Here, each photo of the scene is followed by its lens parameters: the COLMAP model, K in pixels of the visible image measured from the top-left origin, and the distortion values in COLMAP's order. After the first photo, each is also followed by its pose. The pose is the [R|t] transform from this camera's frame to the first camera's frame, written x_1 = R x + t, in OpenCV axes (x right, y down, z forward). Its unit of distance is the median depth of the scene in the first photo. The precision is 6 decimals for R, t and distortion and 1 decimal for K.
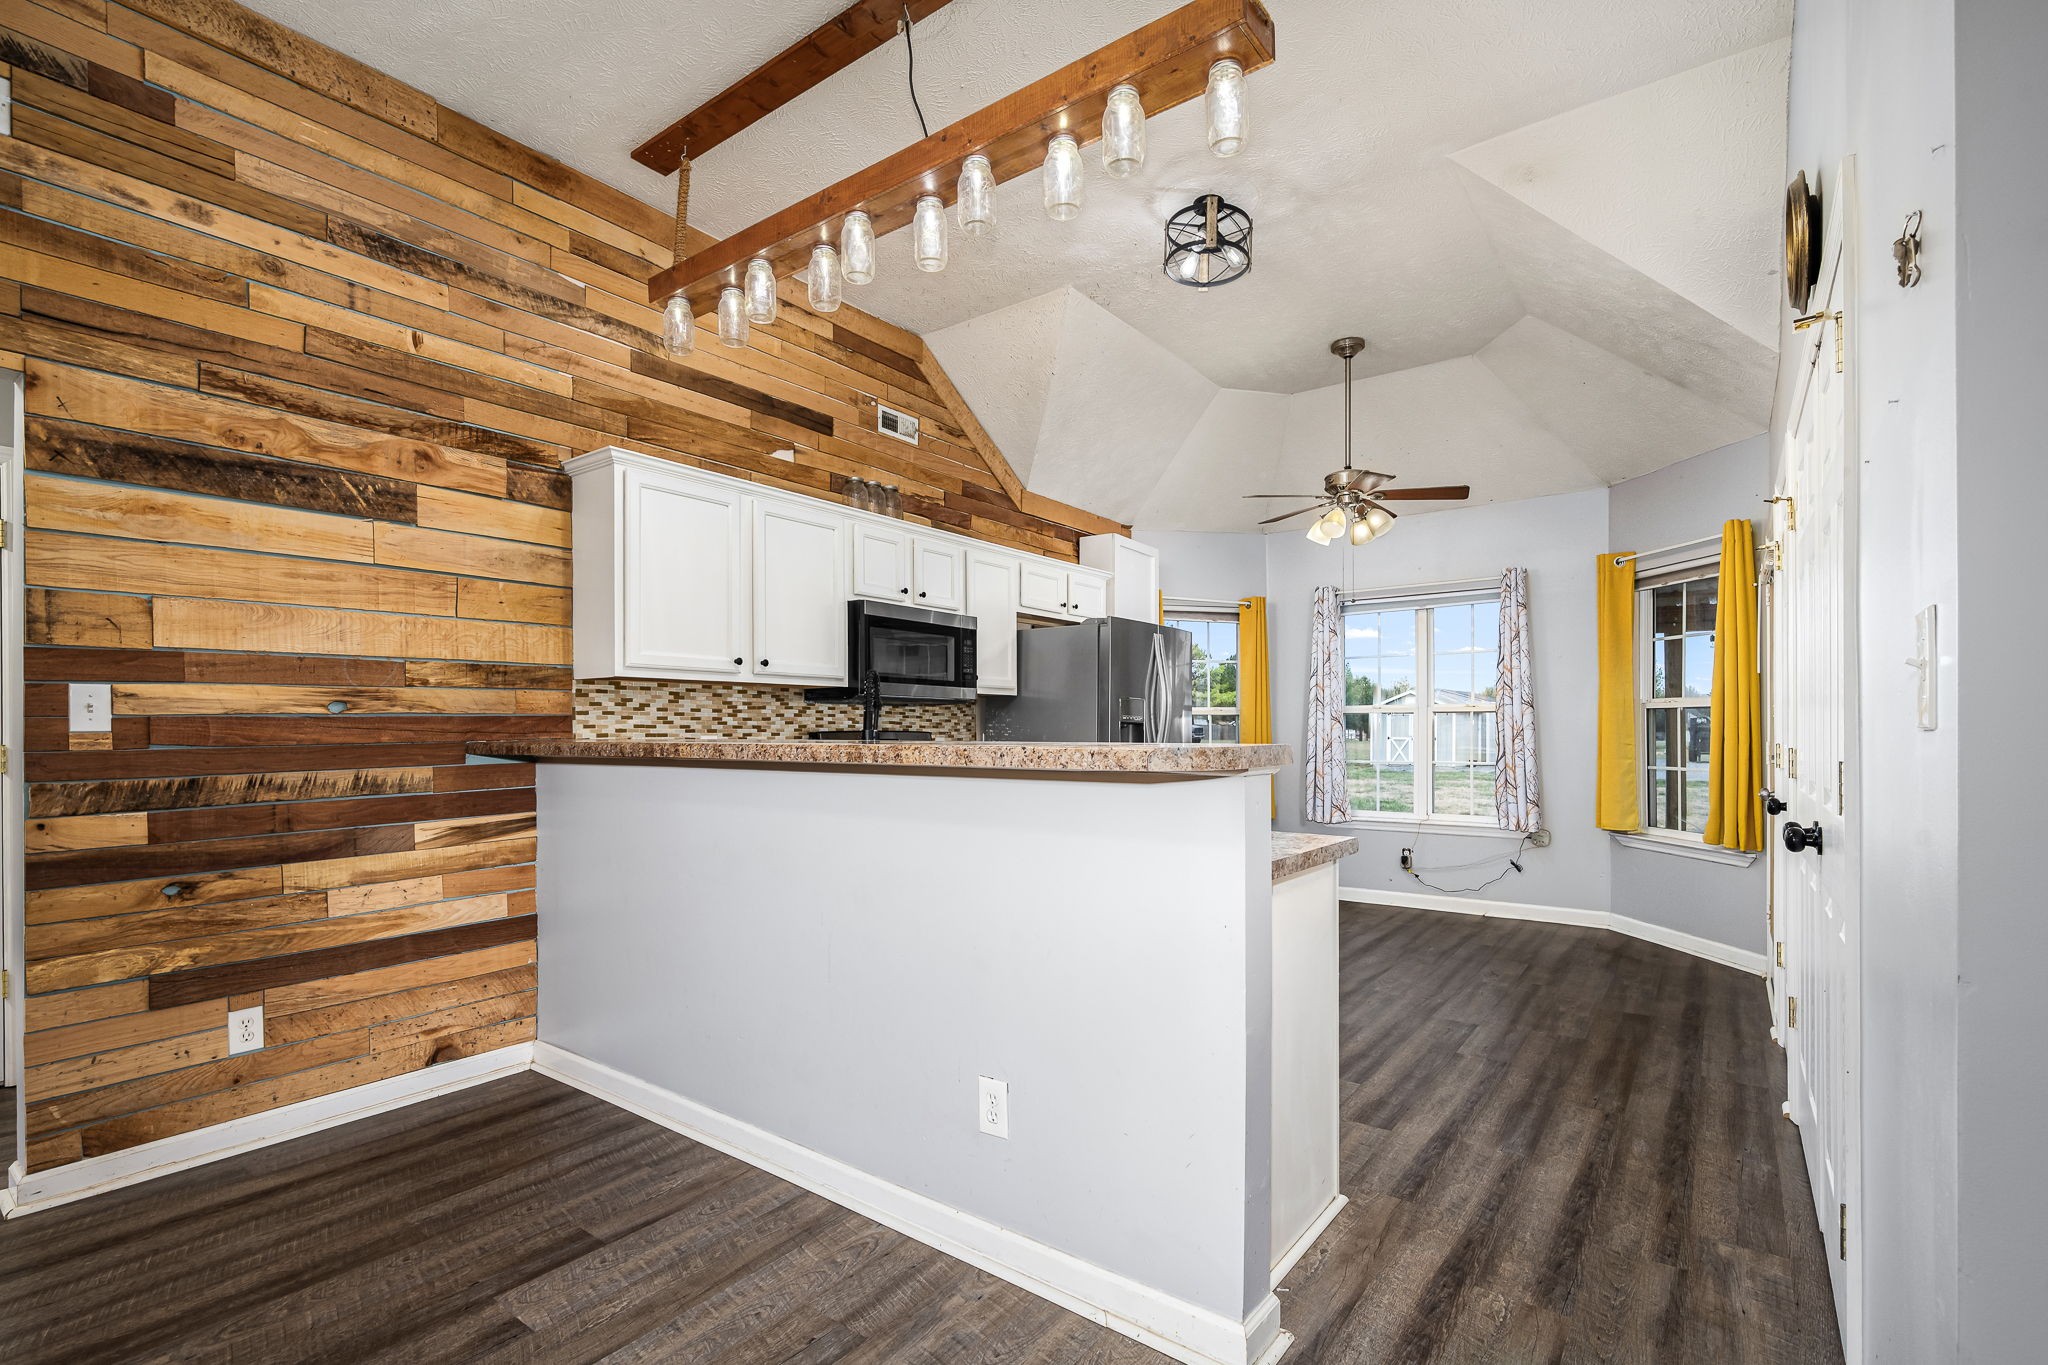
lens RADIAL K [[957.8, 0, 1008.2], [0, 957.8, 730.8], [0, 0, 1]] dist [-0.000282, -0.000083]
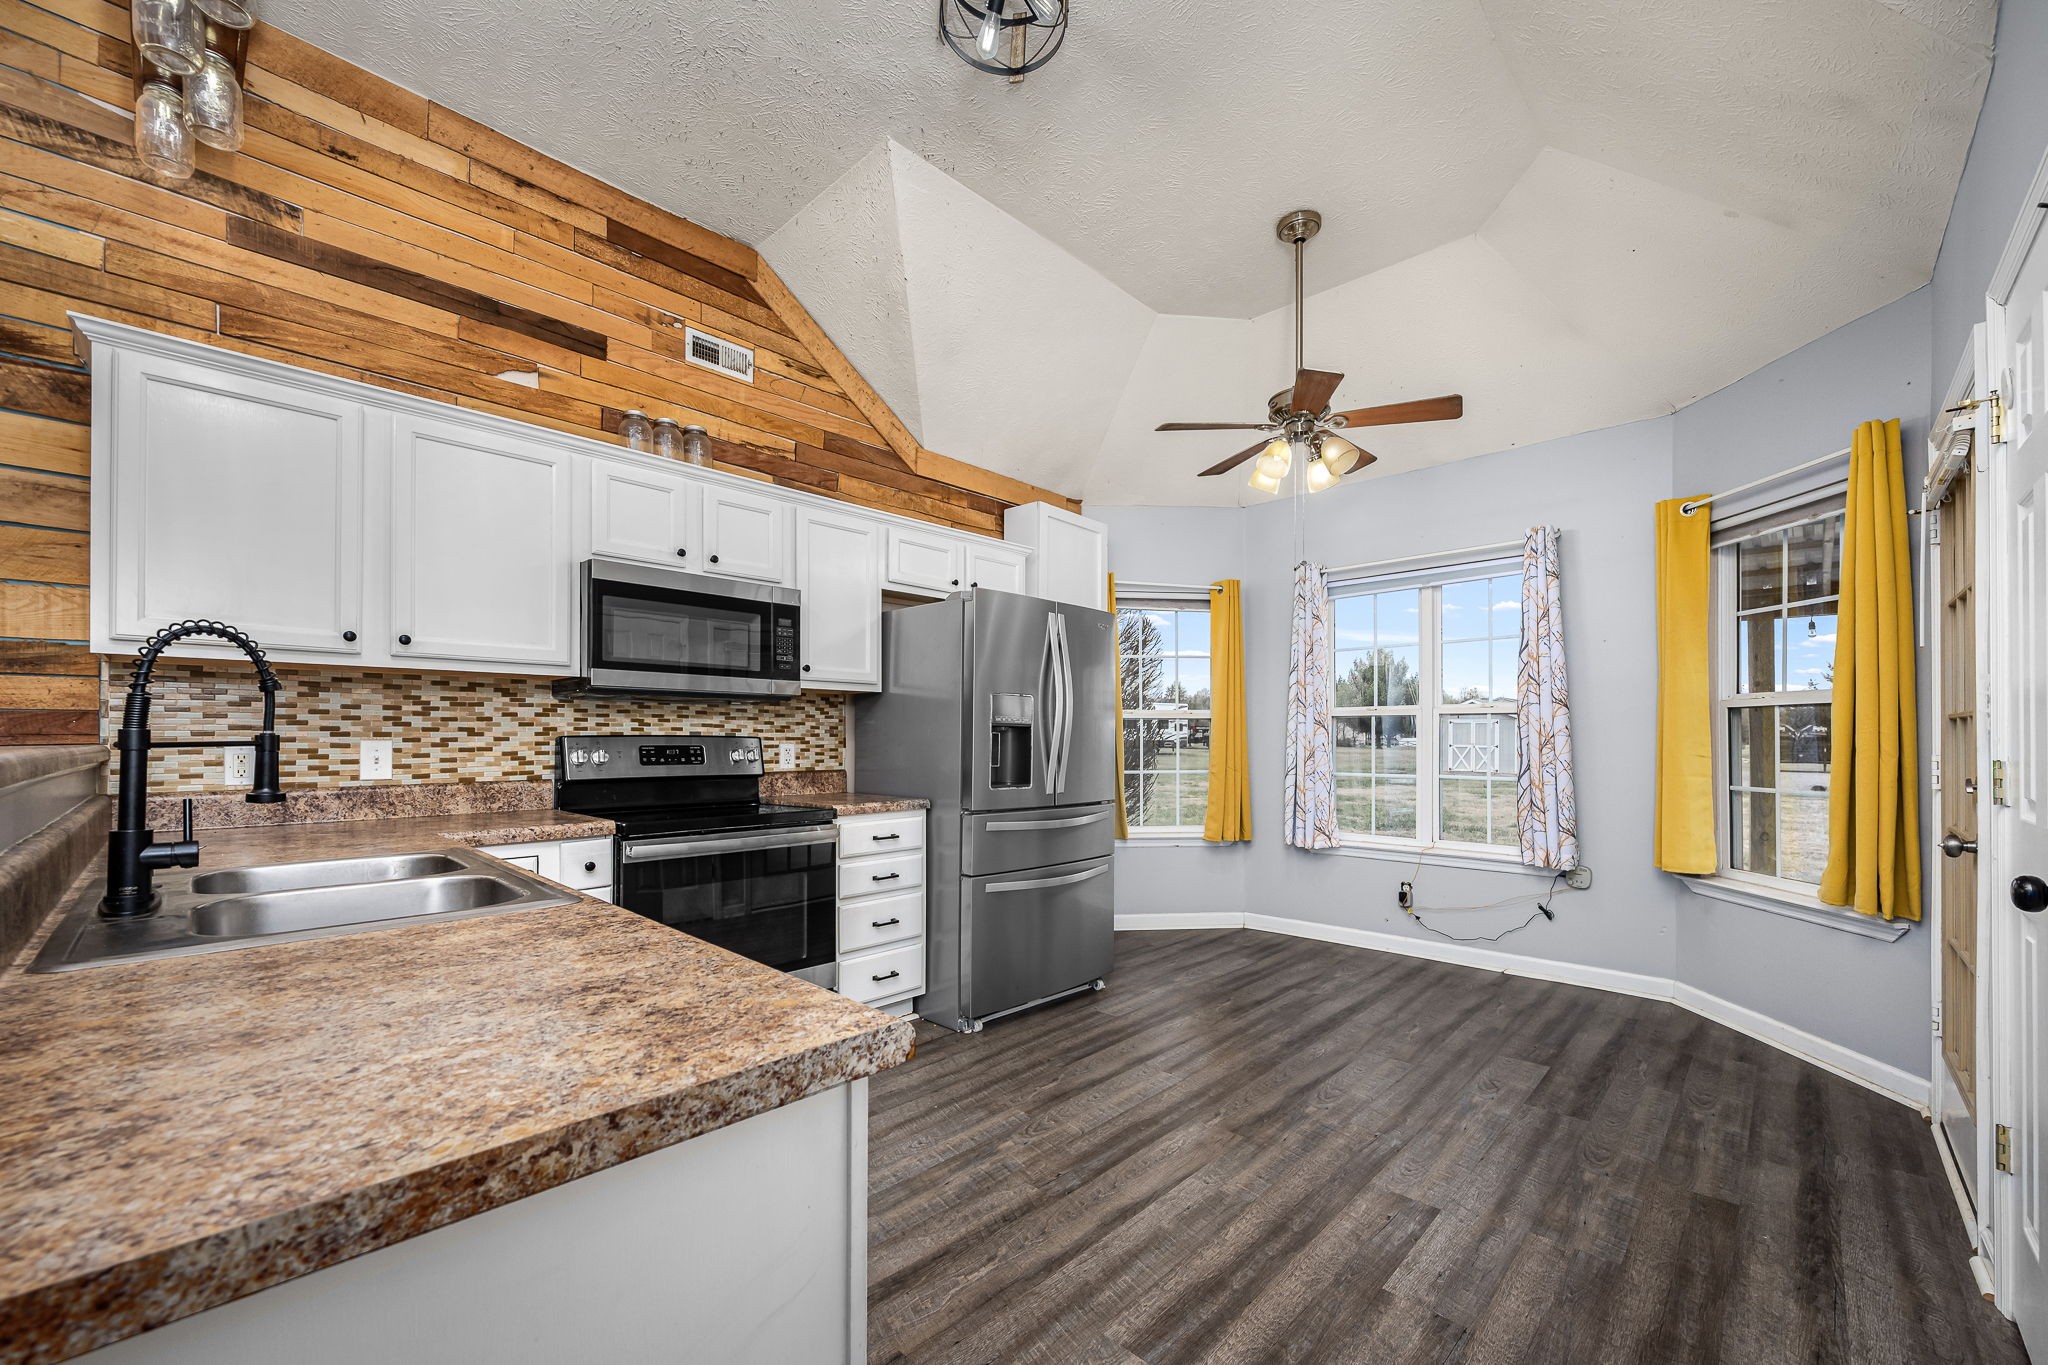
lens RADIAL K [[800.7, 0, 1051.1], [0, 800.7, 736.3], [0, 0, 1]] dist [-0.006720, 0.000930]
pose [[0.994142, 0.001560, -0.108074, 0.246704], [-0.001865, 0.999995, -0.002718, 0.002003], [0.108069, 0.002904, 0.994139, 0.382549]]
